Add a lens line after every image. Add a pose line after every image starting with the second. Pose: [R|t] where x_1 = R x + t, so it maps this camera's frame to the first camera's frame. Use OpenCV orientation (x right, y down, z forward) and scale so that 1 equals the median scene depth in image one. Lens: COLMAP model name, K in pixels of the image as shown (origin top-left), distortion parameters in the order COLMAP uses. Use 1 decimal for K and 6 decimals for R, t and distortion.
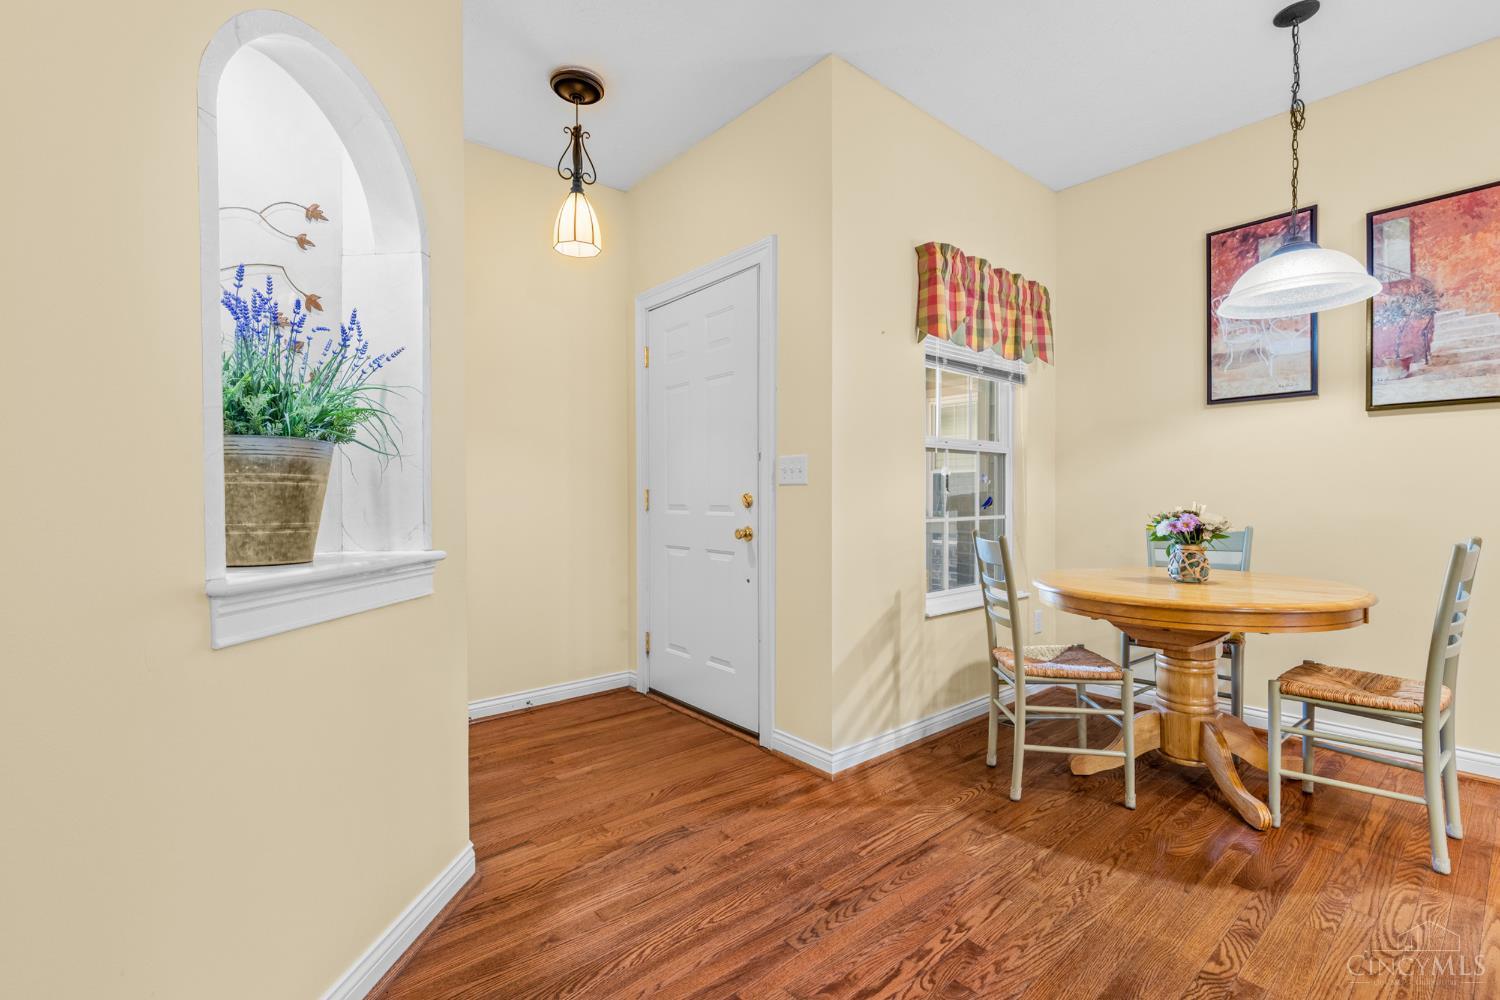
lens RADIAL K [[669.3, 0, 746.5], [0, 669.3, 501.3], [0, 0, 1]] dist [0.003617, 0.000101]
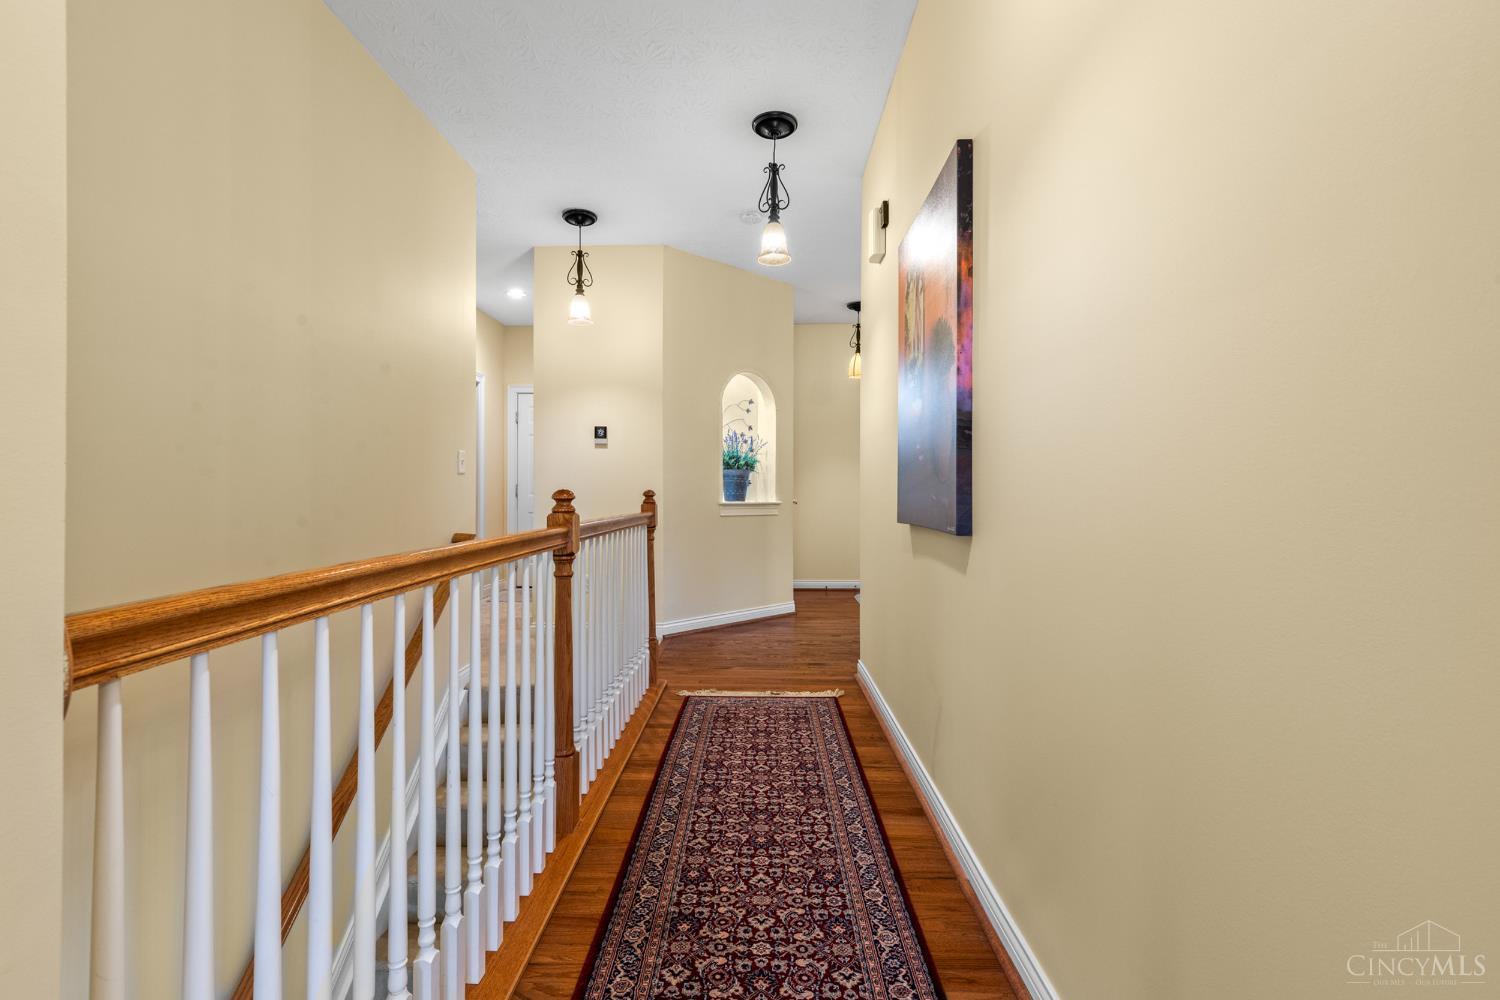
lens RADIAL K [[674.1, 0, 744.3], [0, 674.1, 486.5], [0, 0, 1]] dist [0.002831, -0.000404]
pose [[0.747211, -0.000255, -0.664587, 1.044305], [-0.008819, 0.999908, -0.010299, 0.024953], [0.664529, 0.013557, 0.747140, -1.024354]]
